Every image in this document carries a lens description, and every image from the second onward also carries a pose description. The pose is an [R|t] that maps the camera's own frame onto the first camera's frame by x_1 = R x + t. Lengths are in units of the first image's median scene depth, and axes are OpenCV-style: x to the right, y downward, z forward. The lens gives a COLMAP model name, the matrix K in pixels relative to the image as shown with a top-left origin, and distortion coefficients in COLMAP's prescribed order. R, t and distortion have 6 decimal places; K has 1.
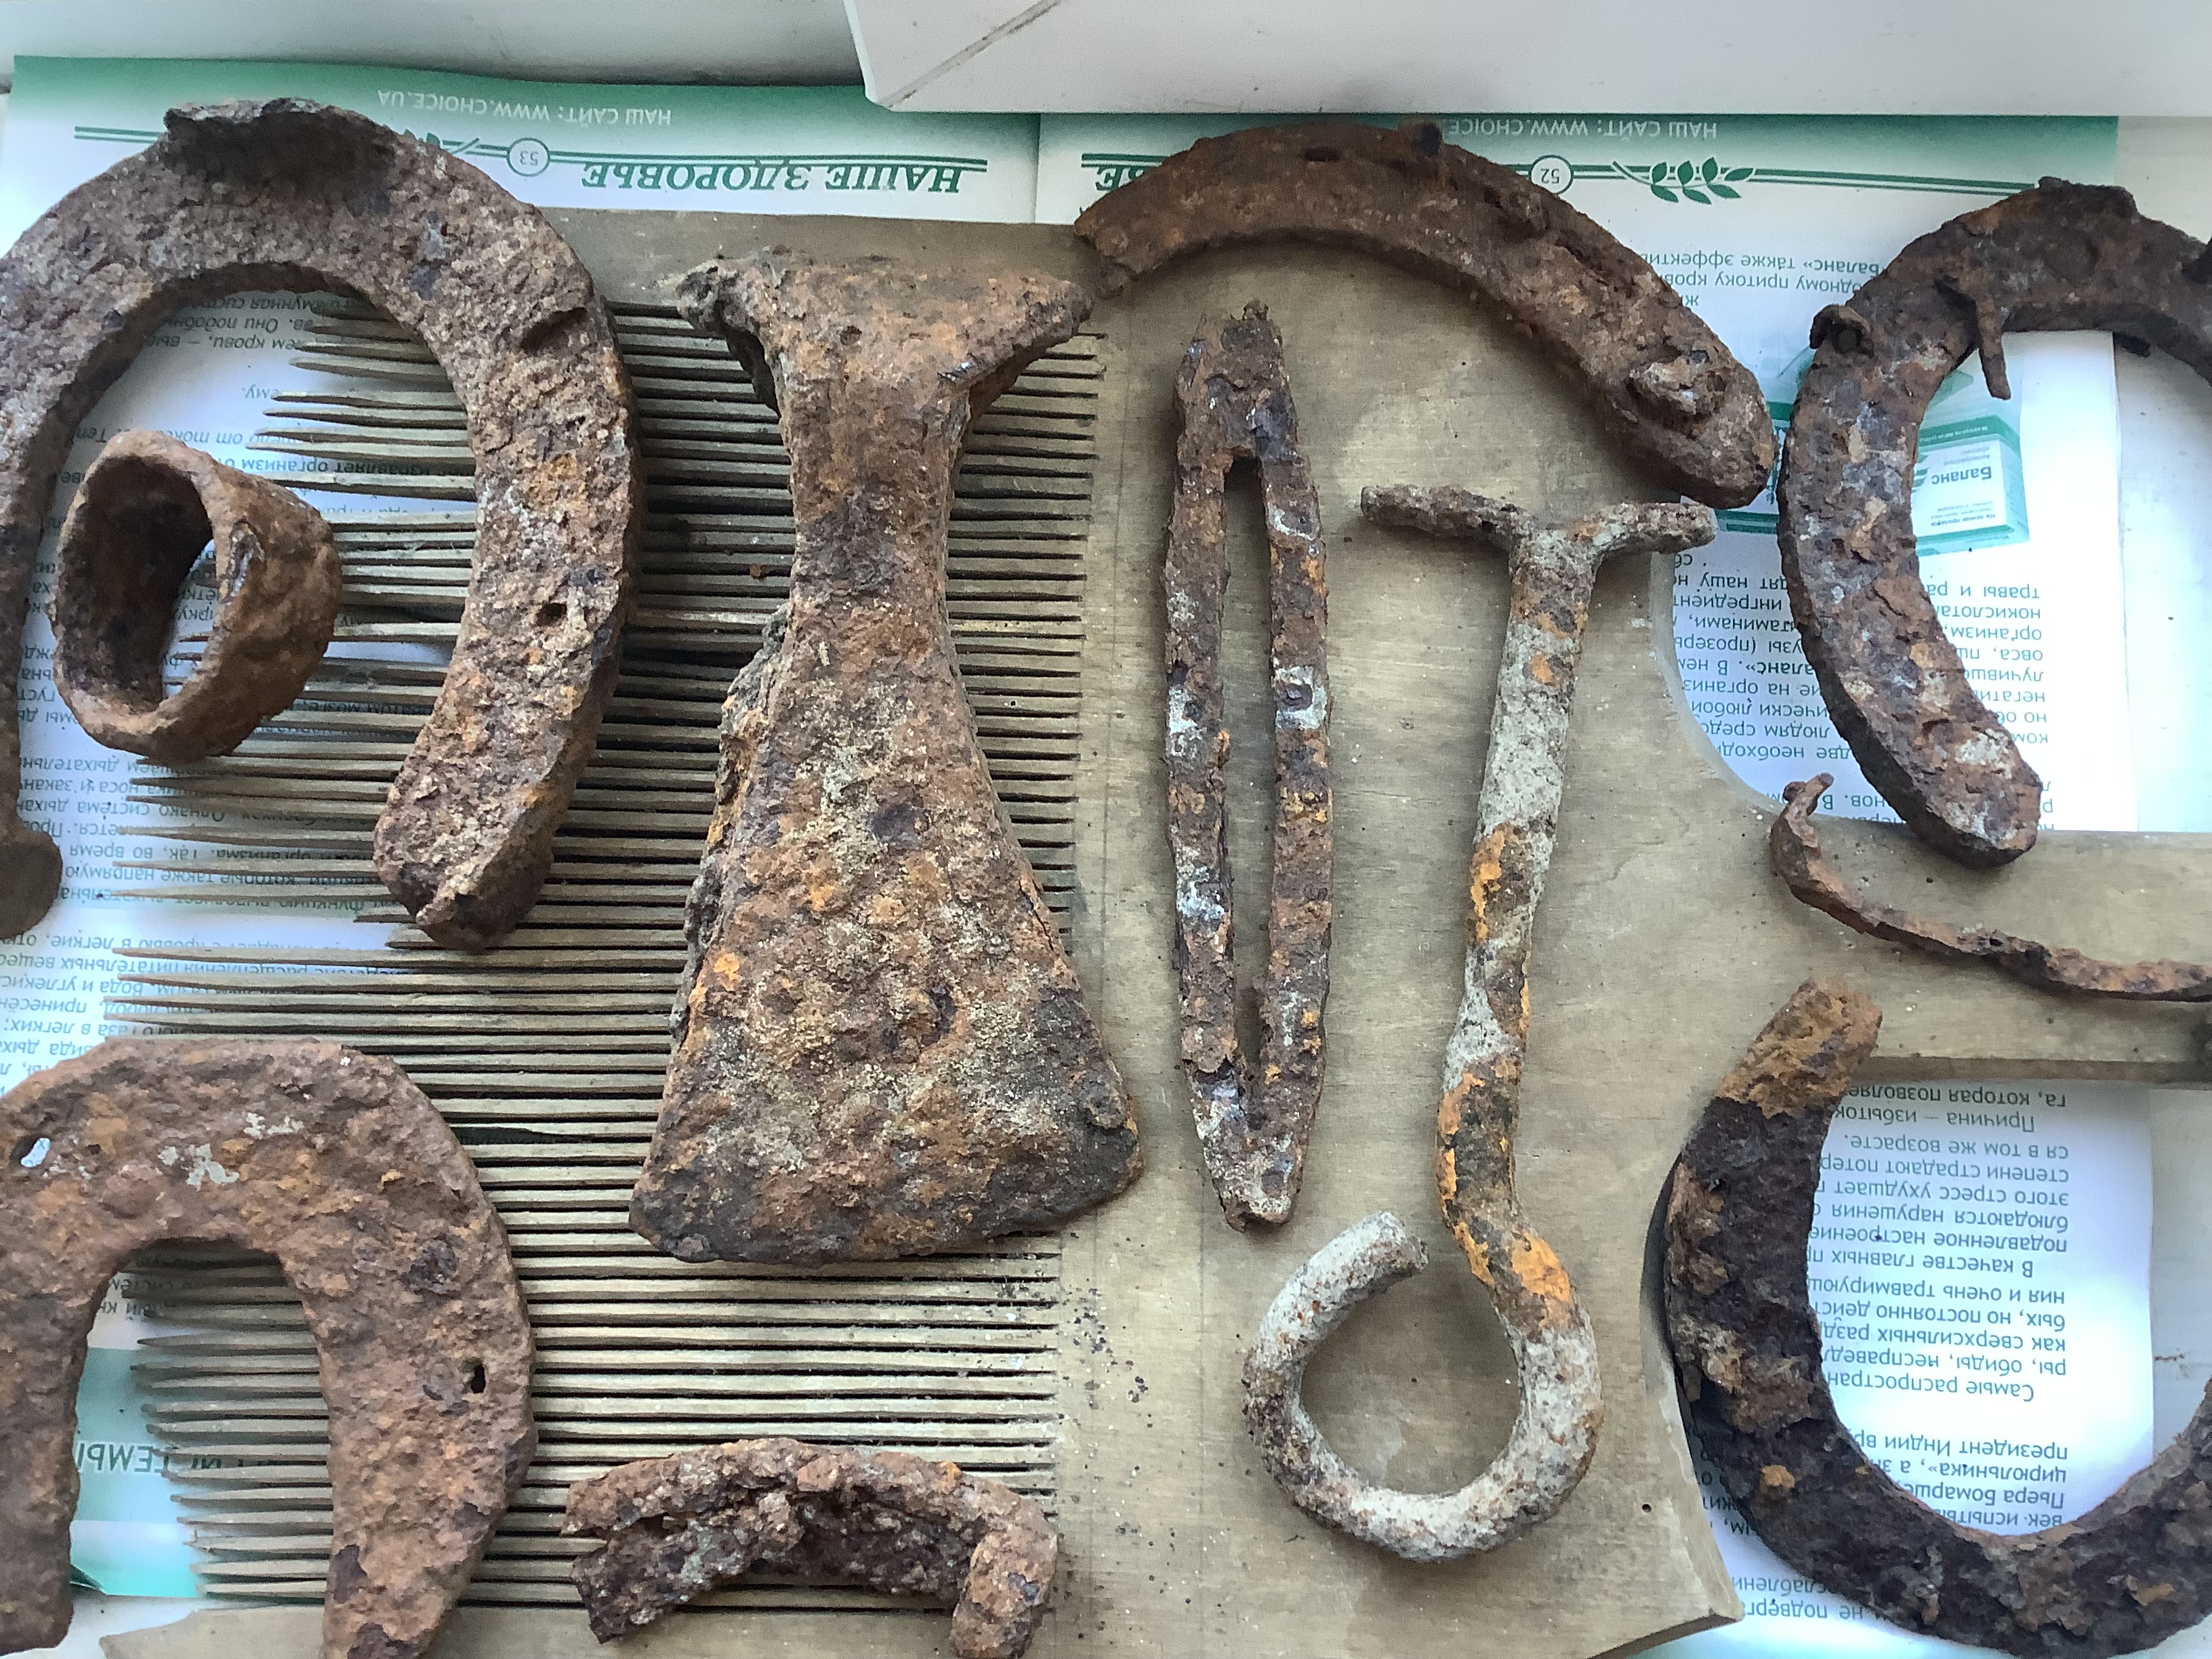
lens RADIAL K [[2001.2, 0, 1101.2], [0, 2001.2, 837.7], [0, 0, 1]] dist [0.137980, -0.297879]
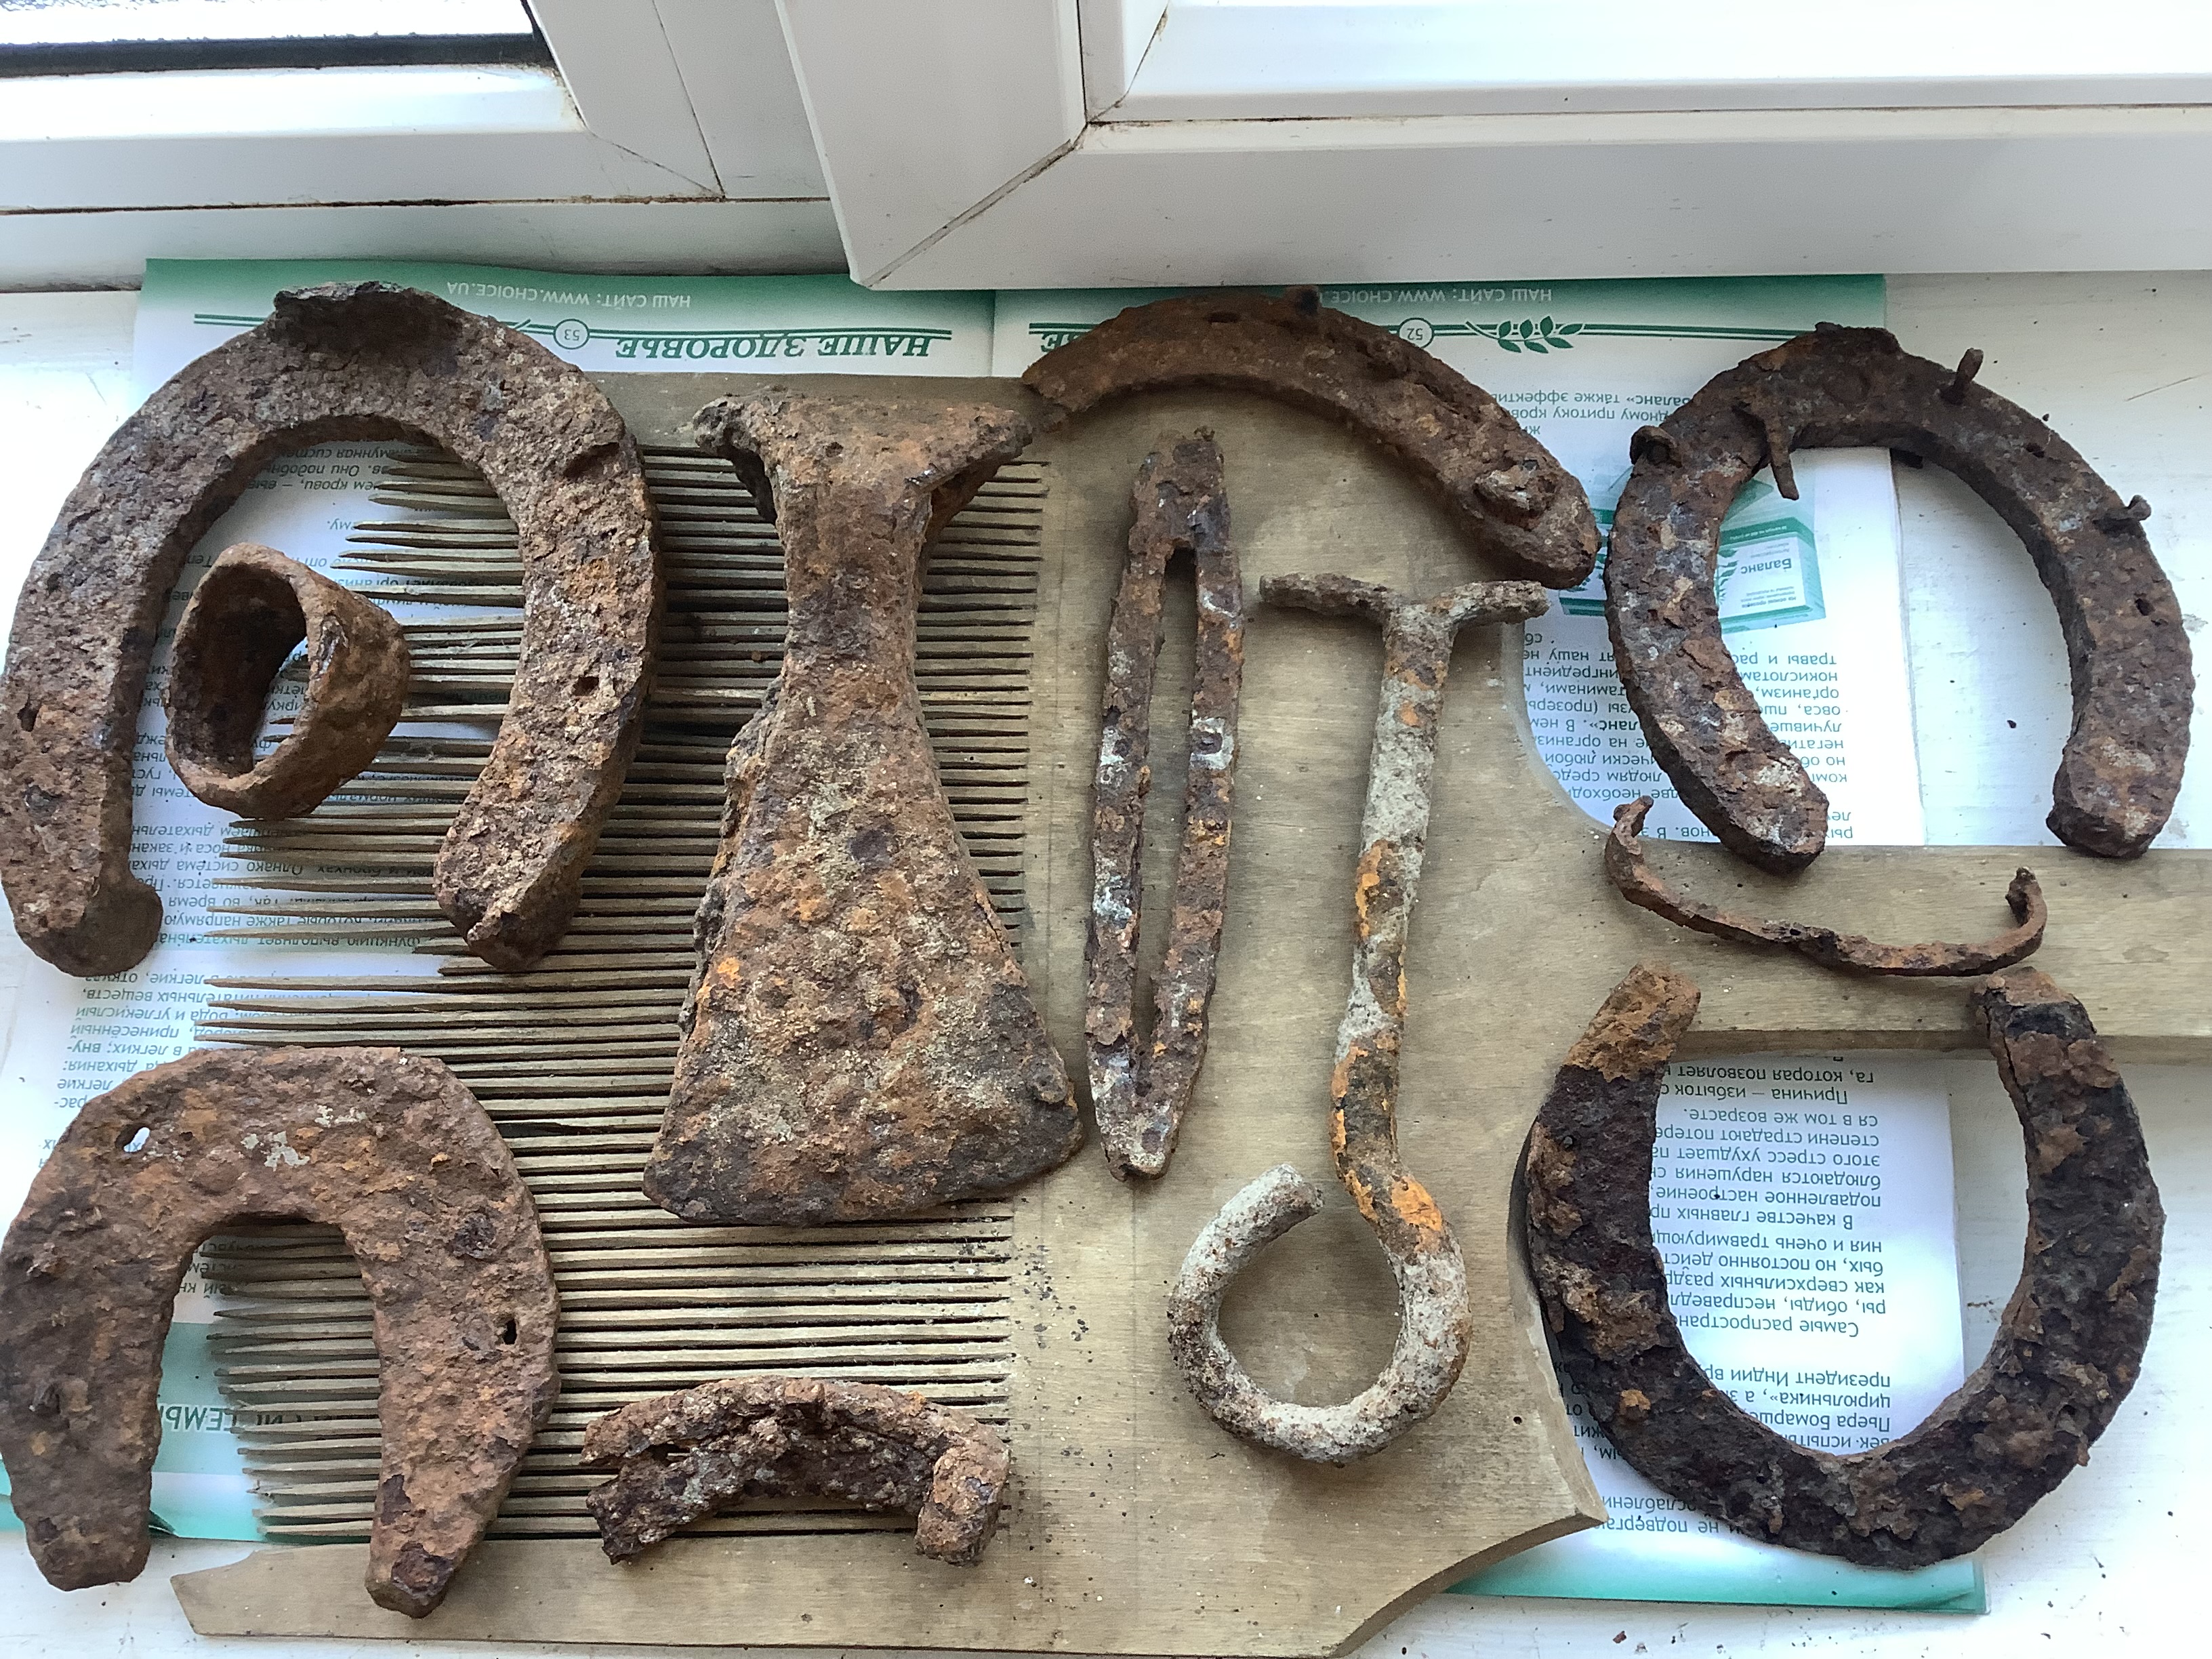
lens RADIAL K [[2001.2, 0, 1101.2], [0, 2001.2, 837.7], [0, 0, 1]] dist [0.137980, -0.297879]
pose [[0.999892, -0.014148, -0.004022, 0.038597], [0.013534, 0.992063, -0.125011, 0.135596], [0.005759, 0.124943, 0.992147, -0.180611]]
